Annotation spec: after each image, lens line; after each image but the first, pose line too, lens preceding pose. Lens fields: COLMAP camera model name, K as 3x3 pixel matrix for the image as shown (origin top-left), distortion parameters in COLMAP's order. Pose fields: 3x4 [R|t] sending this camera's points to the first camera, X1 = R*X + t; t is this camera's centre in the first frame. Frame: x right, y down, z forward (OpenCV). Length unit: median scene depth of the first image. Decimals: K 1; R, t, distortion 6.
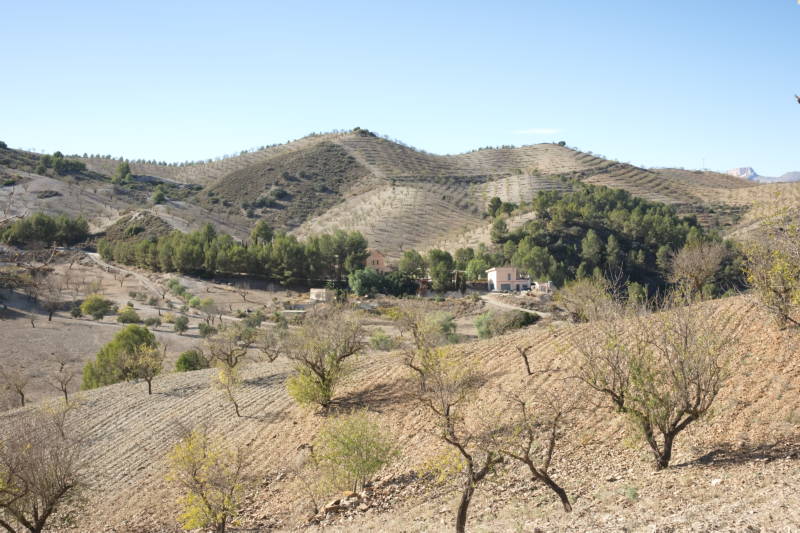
lens RADIAL K [[925.7, 0, 400.0], [0, 925.7, 266.5], [0, 0, 1]] dist [0.017089, 0.035814]
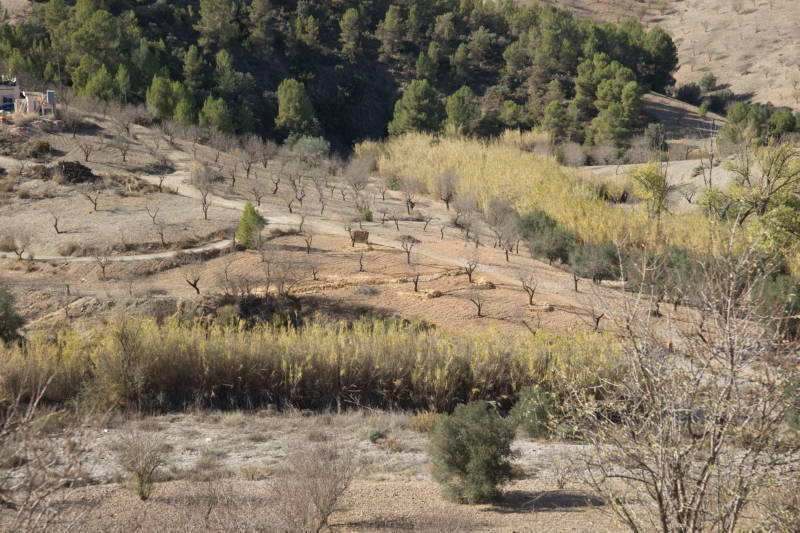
lens RADIAL K [[1517.3, 0, 400.0], [0, 1517.3, 266.5], [0, 0, 1]] dist [0.164122, 0.298481]
pose [[0.970227, -0.045298, 0.237924, 0.129219], [0.008459, 0.988093, 0.153627, -0.013936], [-0.242050, -0.147040, 0.959057, 0.143022]]
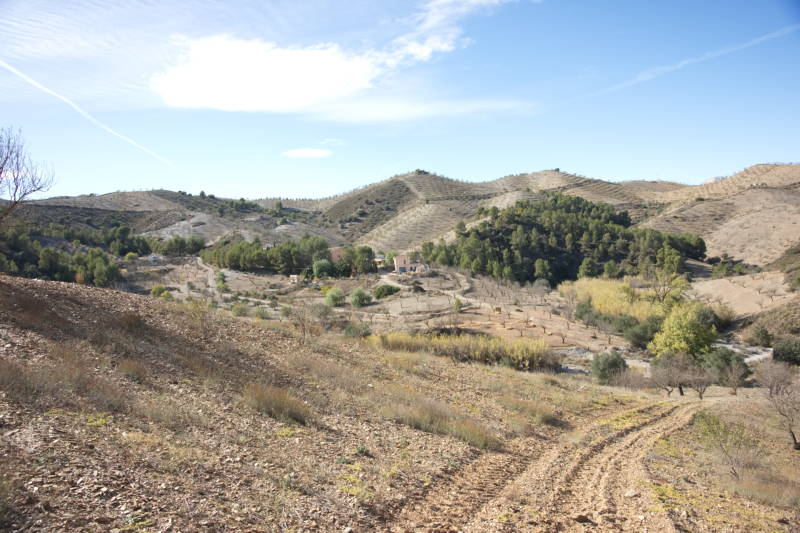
lens RADIAL K [[549.8, 0, 399.3], [0, 549.8, 264.4], [0, 0, 1]] dist [-0.106993, 0.091157]
pose [[0.980441, -0.046878, -0.191147, 0.260674], [0.050934, 0.998568, 0.016358, -0.000142], [0.190107, -0.025773, 0.981425, 0.106345]]
